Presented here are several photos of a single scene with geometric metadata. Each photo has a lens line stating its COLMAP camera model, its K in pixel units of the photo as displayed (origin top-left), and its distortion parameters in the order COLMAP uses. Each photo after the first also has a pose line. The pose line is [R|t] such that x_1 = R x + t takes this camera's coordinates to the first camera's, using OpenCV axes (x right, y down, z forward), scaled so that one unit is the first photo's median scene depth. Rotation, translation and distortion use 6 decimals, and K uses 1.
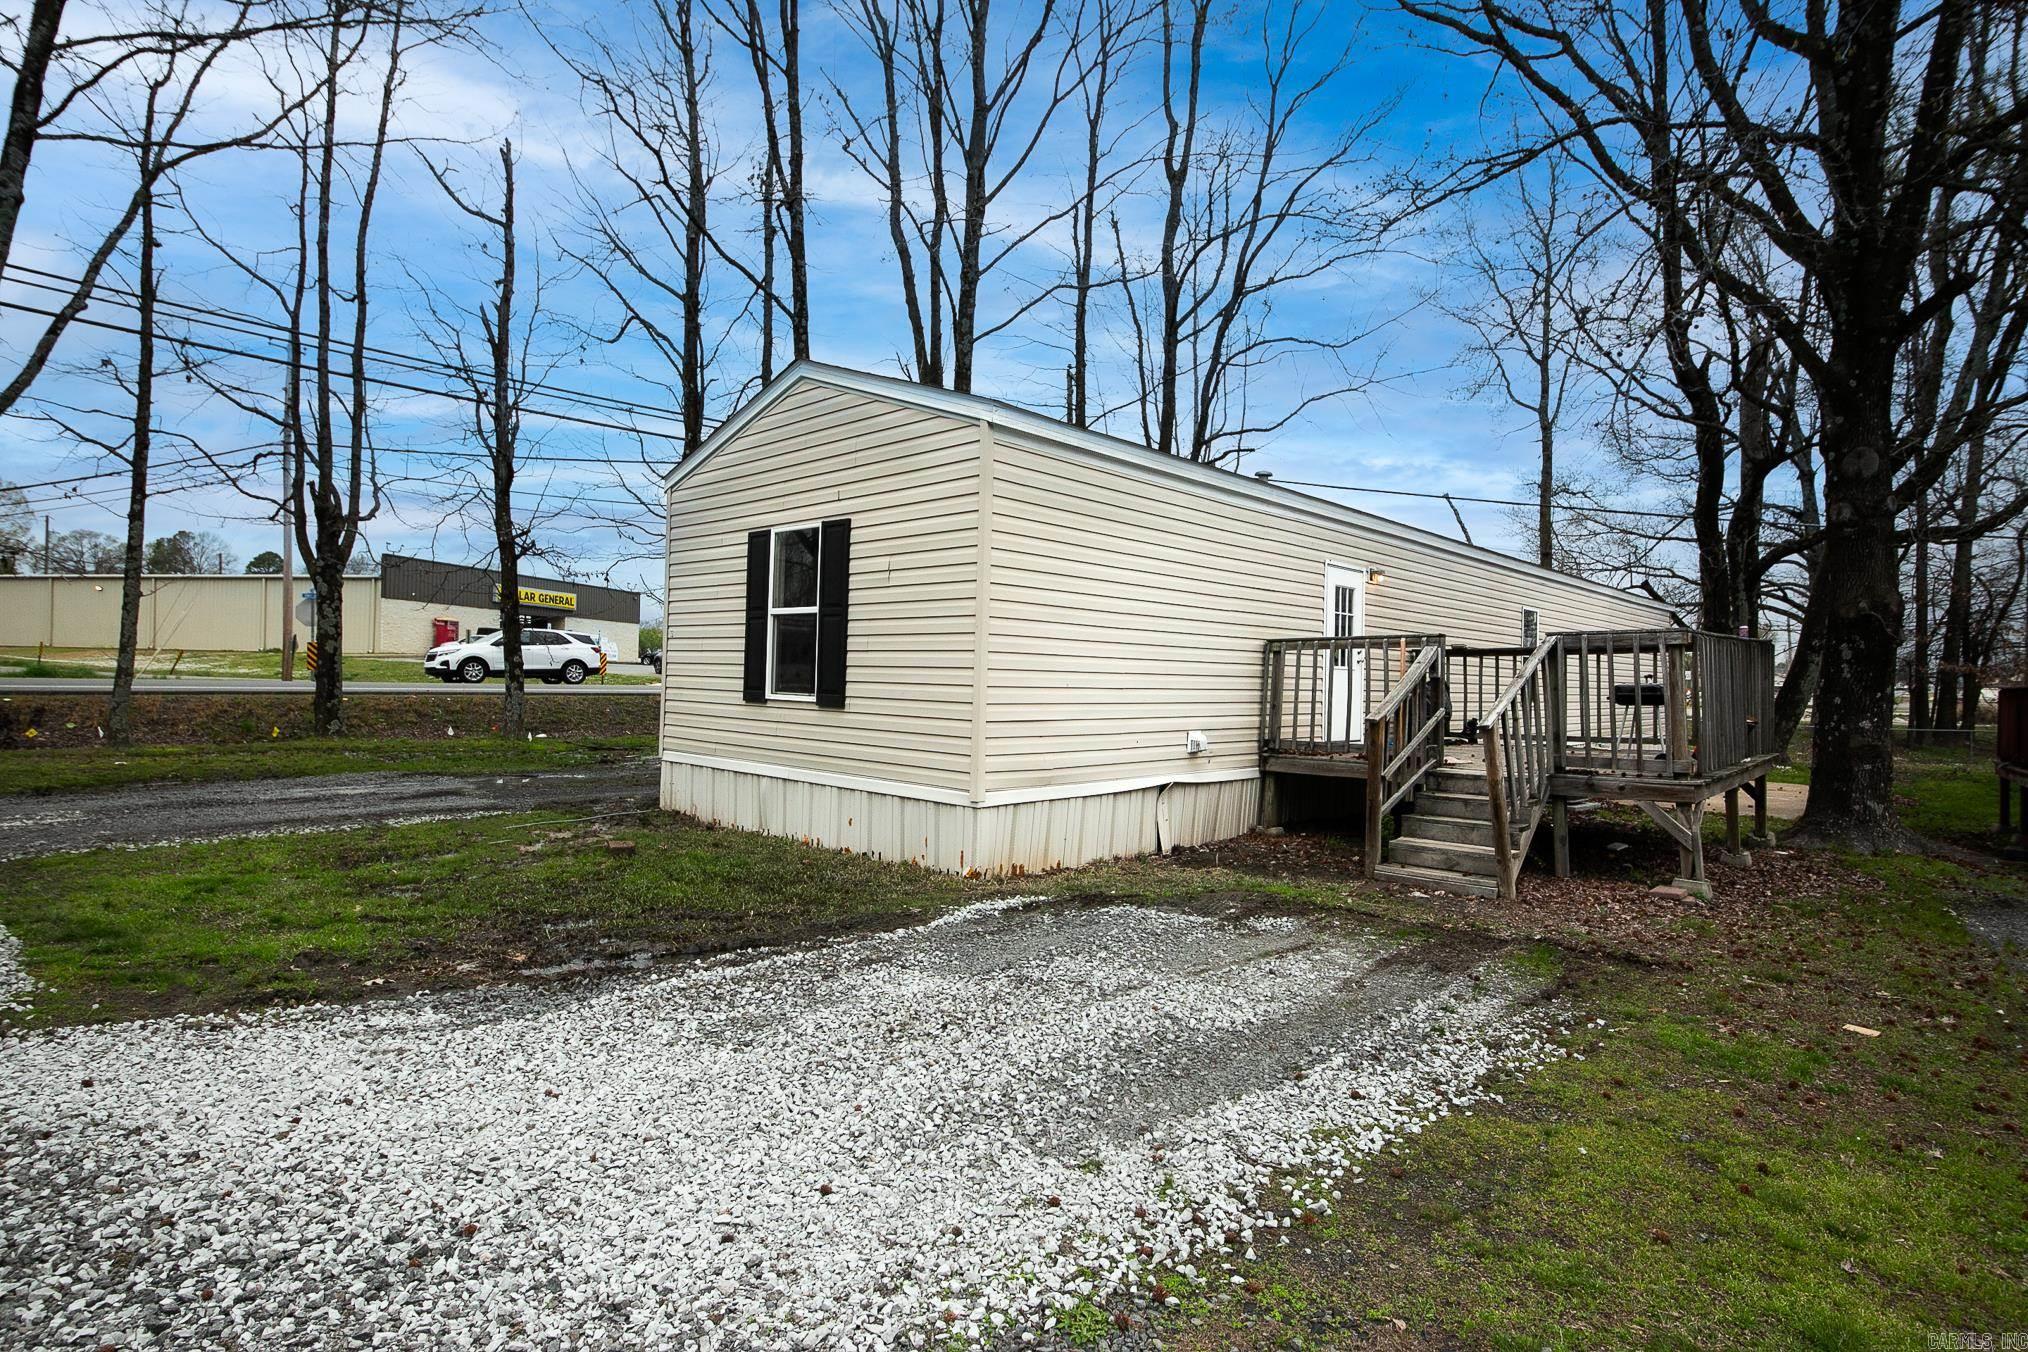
lens RADIAL K [[1031.4, 0, 1011.4], [0, 1031.4, 685.5], [0, 0, 1]] dist [-0.021496, -0.007426]
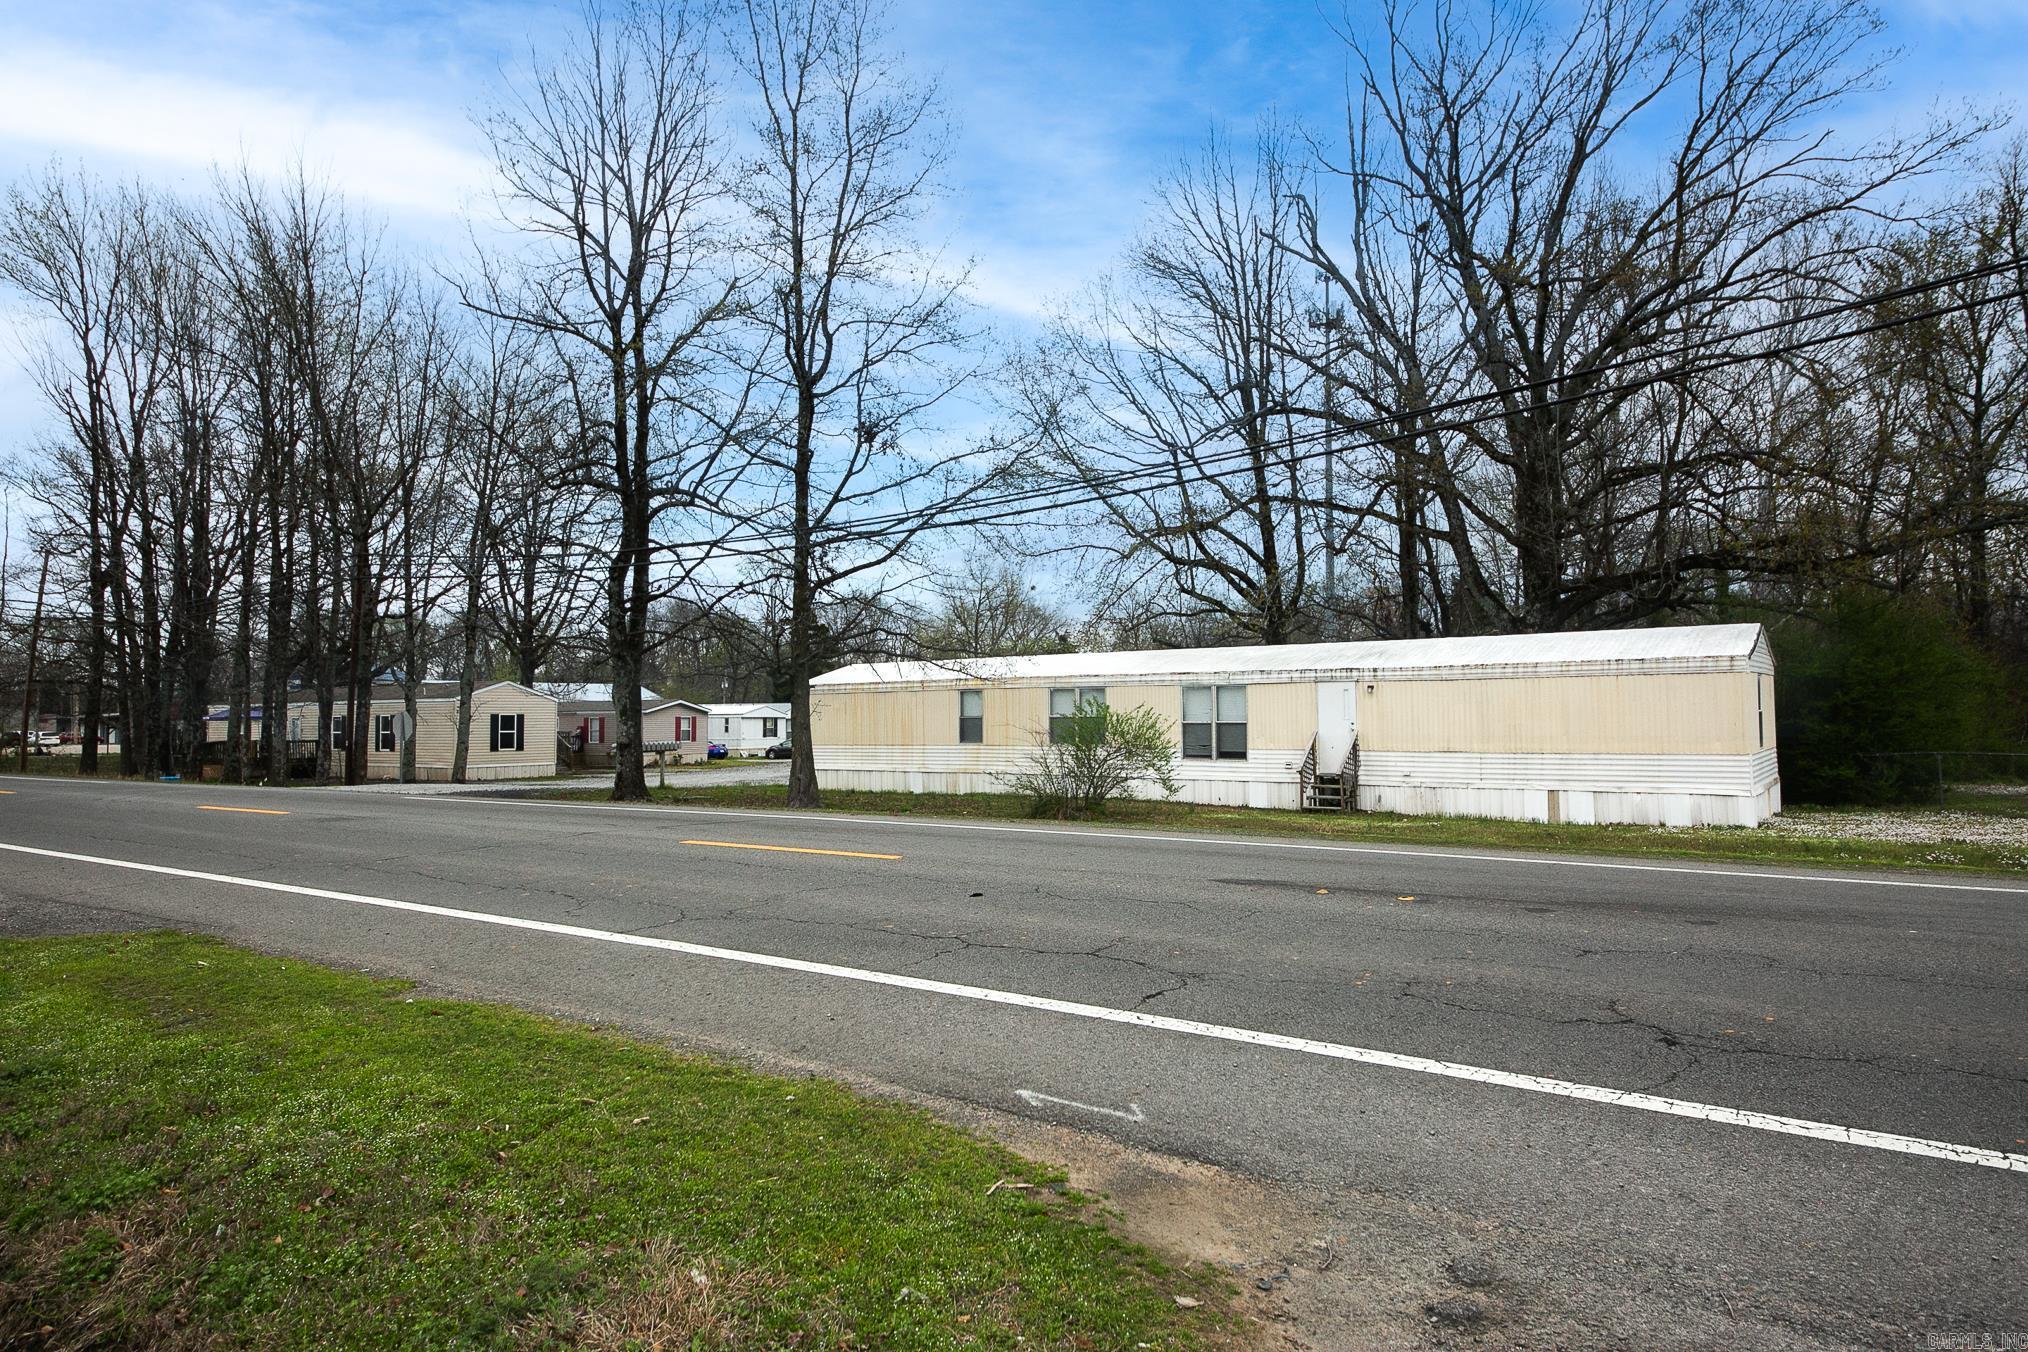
lens RADIAL K [[1220.9, 0, 1022.0], [0, 1220.9, 677.8], [0, 0, 1]] dist [0.034937, 0.000408]
pose [[-0.166450, 0.011021, 0.985988, -6.242352], [0.010080, 0.999904, -0.009475, -0.242828], [-0.985998, 0.008361, -0.166545, -0.429080]]
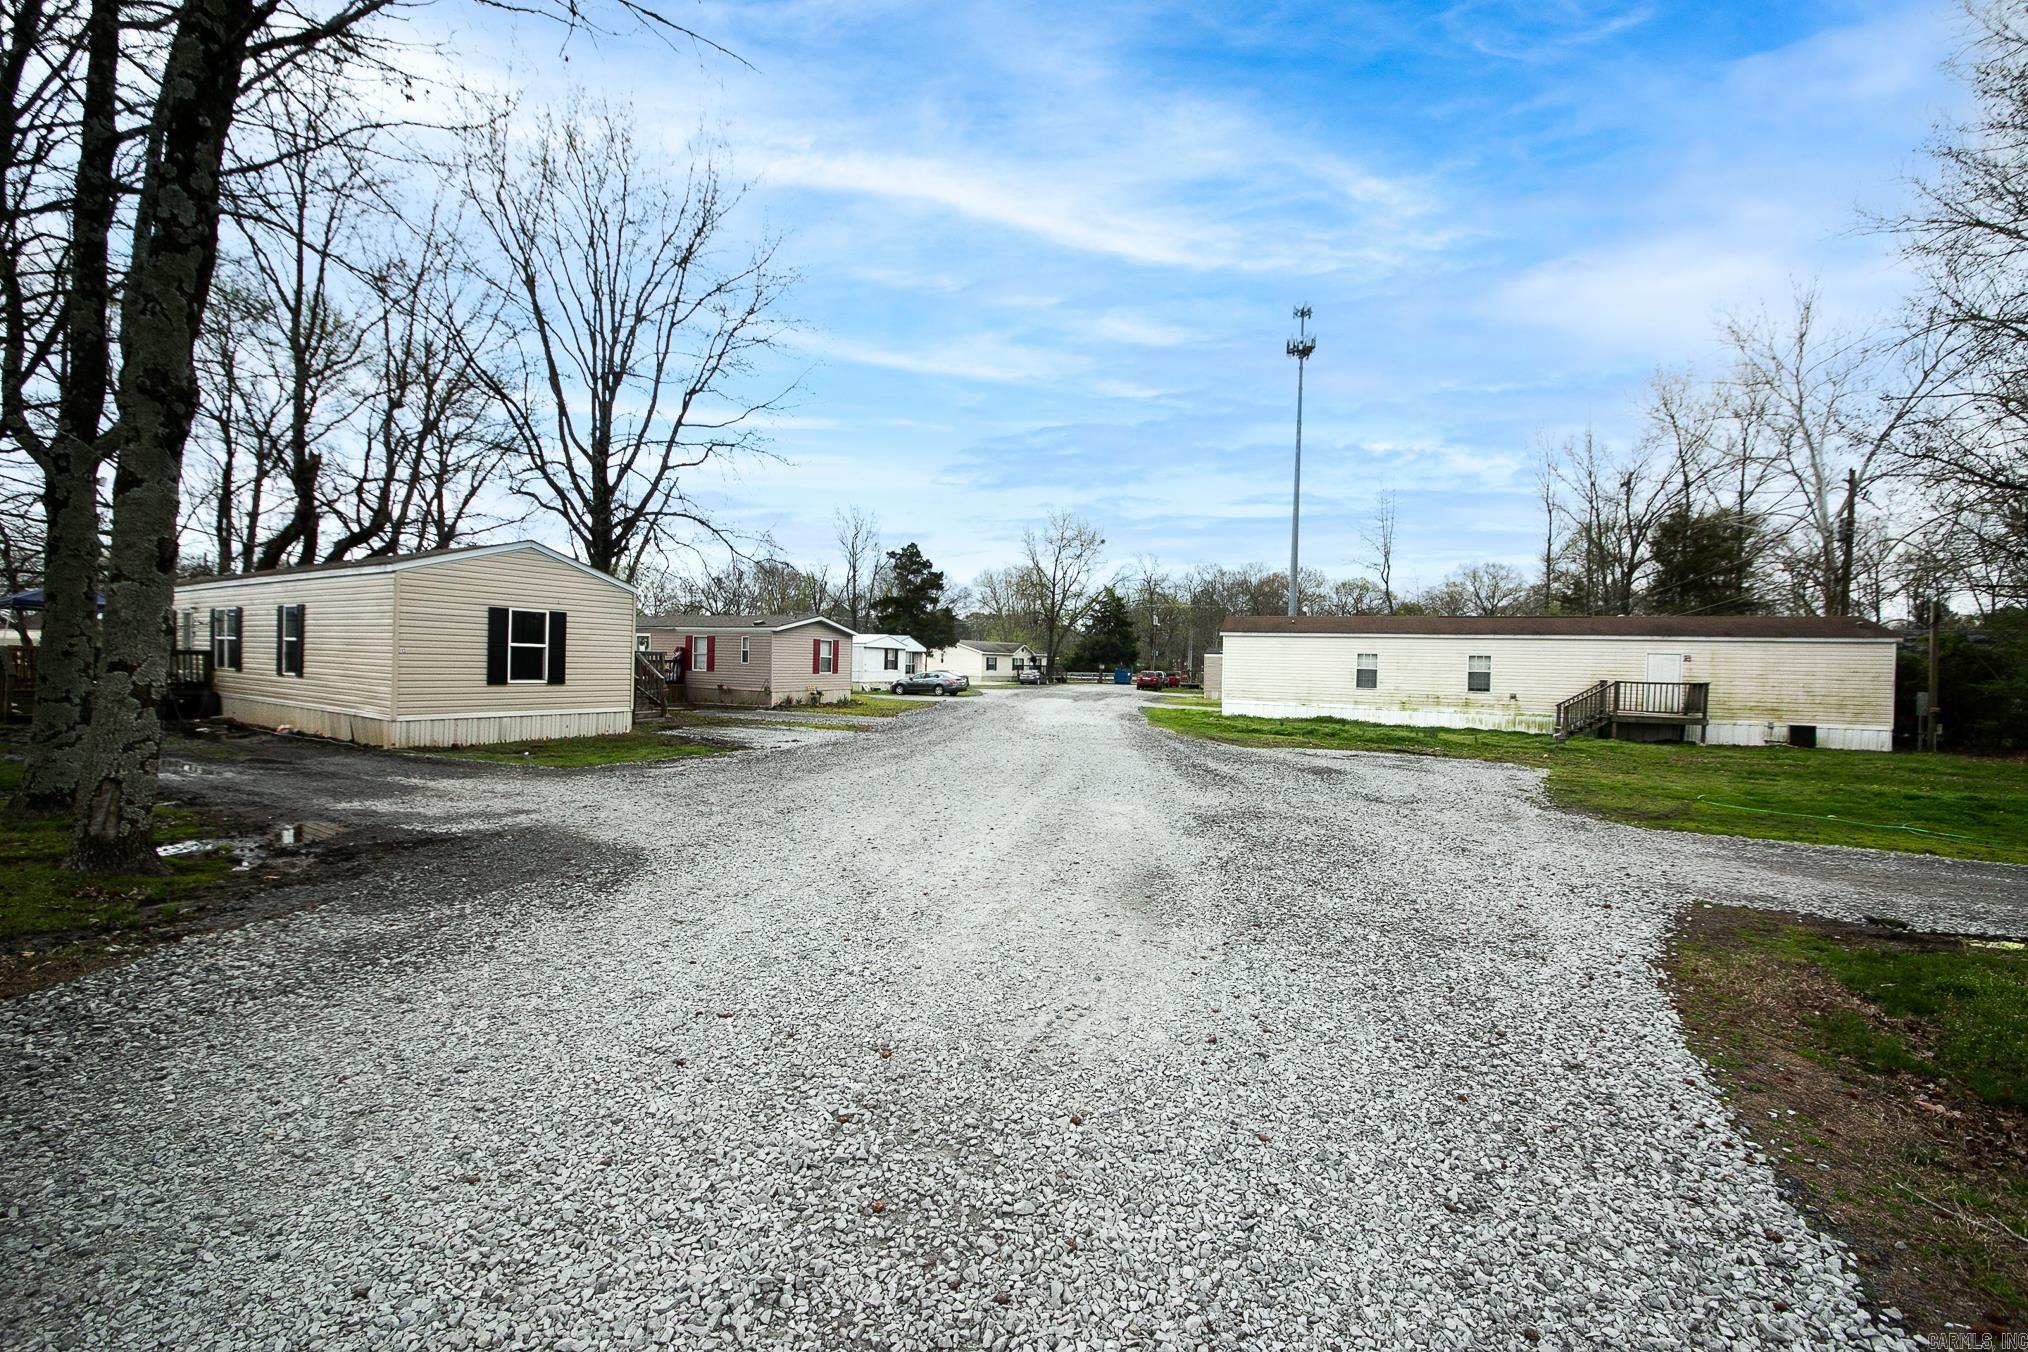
lens RADIAL K [[769.4, 0, 1011.8], [0, 769.4, 677.2], [0, 0, 1]] dist [-0.006341, -0.001414]
pose [[-0.224035, -0.048582, 0.973370, -2.150133], [-0.026846, 0.998685, 0.043666, -0.103648], [-0.974211, -0.016349, -0.225044, 0.302889]]
